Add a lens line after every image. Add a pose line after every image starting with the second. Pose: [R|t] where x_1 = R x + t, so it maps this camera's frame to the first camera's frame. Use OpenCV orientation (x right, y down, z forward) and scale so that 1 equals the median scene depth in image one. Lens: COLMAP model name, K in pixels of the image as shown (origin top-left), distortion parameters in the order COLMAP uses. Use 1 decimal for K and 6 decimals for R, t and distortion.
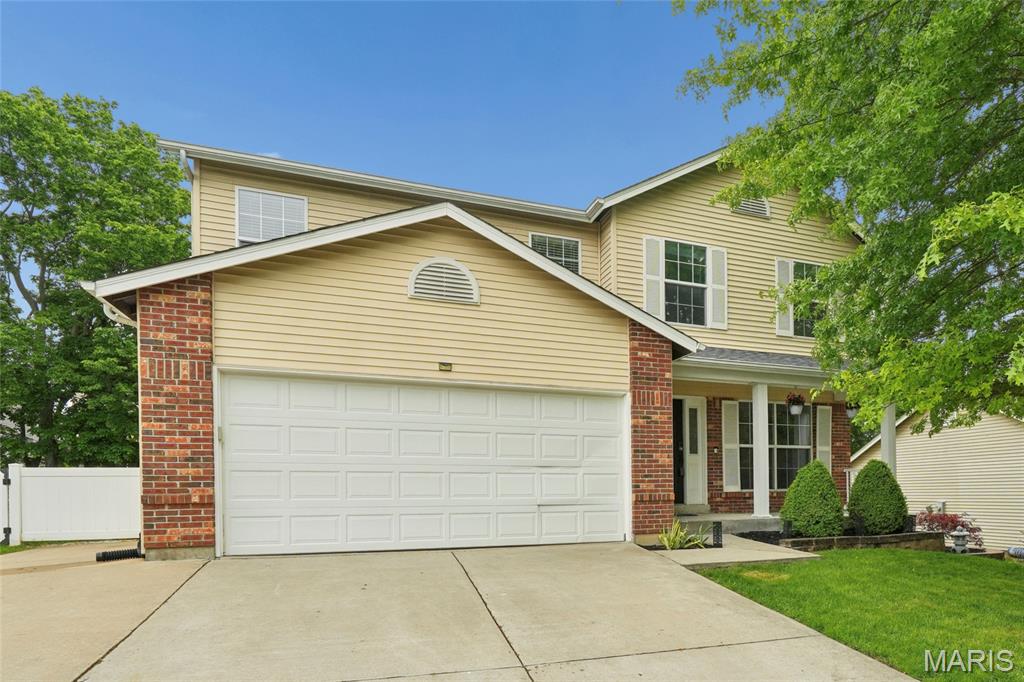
lens RADIAL K [[415.5, 0, 512.0], [0, 415.5, 341.0], [0, 0, 1]] dist [-0.000824, -0.000098]
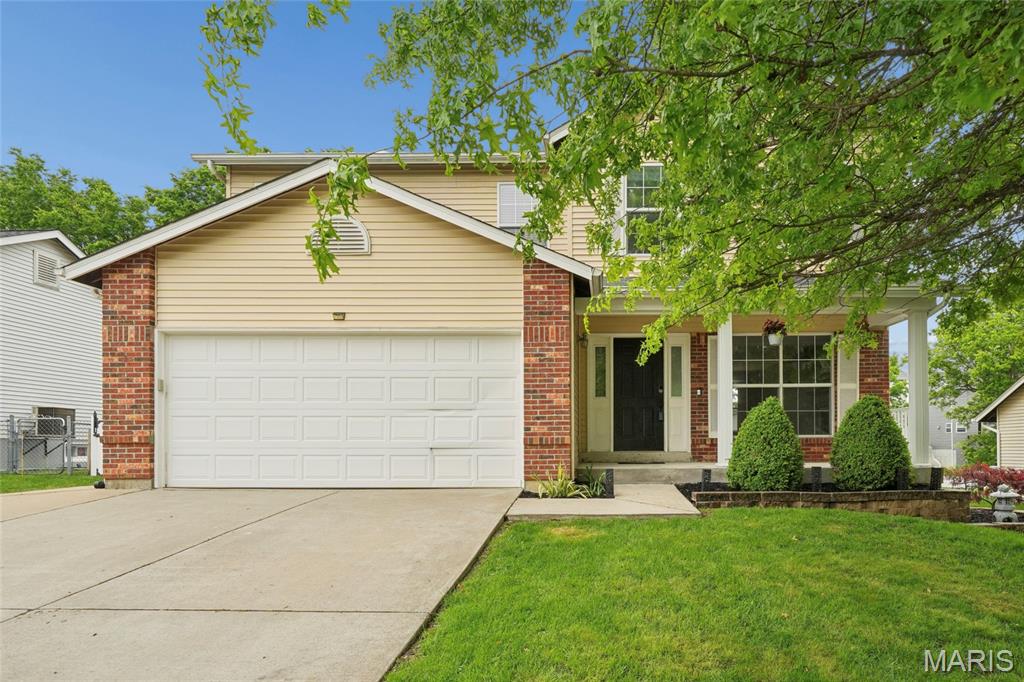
lens RADIAL K [[383.4, 0, 512.0], [0, 383.4, 309.7], [0, 0, 1]] dist [0.000498, 0.000061]
pose [[0.965576, -0.079379, -0.247714, 0.503580], [0.083780, 0.996458, 0.007257, 0.075638], [0.246260, -0.027761, 0.968806, 0.170996]]
